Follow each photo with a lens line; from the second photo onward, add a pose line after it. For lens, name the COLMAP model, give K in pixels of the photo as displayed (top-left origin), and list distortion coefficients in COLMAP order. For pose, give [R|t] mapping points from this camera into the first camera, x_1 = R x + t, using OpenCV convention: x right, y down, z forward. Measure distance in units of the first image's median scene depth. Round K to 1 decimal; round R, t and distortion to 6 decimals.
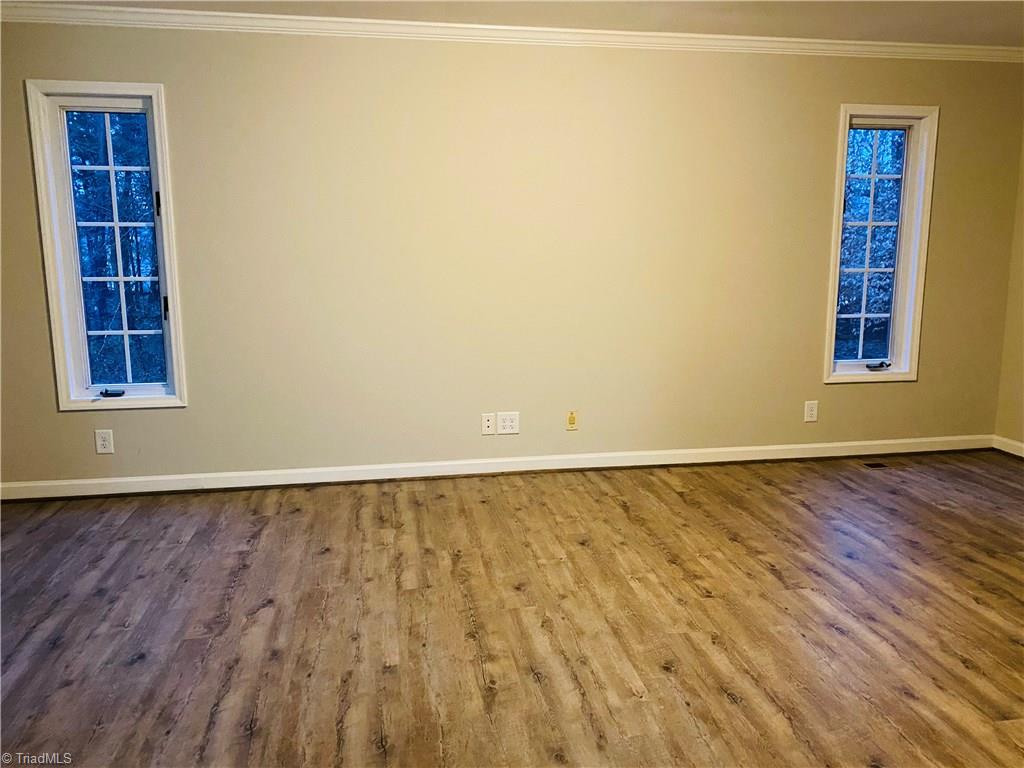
lens RADIAL K [[778.5, 0, 512.0], [0, 778.5, 384.0], [0, 0, 1]] dist [0.007014, -0.060707]
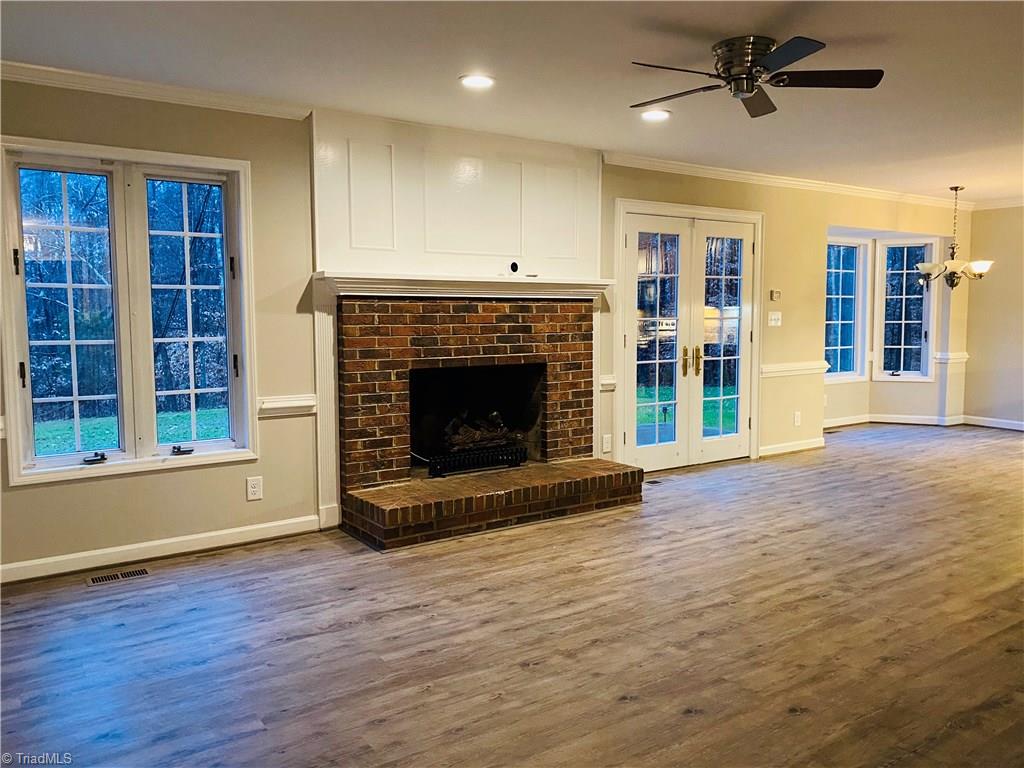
lens RADIAL K [[778.5, 0, 512.0], [0, 778.5, 384.0], [0, 0, 1]] dist [0.007014, -0.060707]
pose [[0.909506, -0.041137, 0.413650, -0.542107], [0.074172, 0.995182, -0.064115, 0.021350], [-0.409019, 0.088994, 0.908176, -0.110308]]
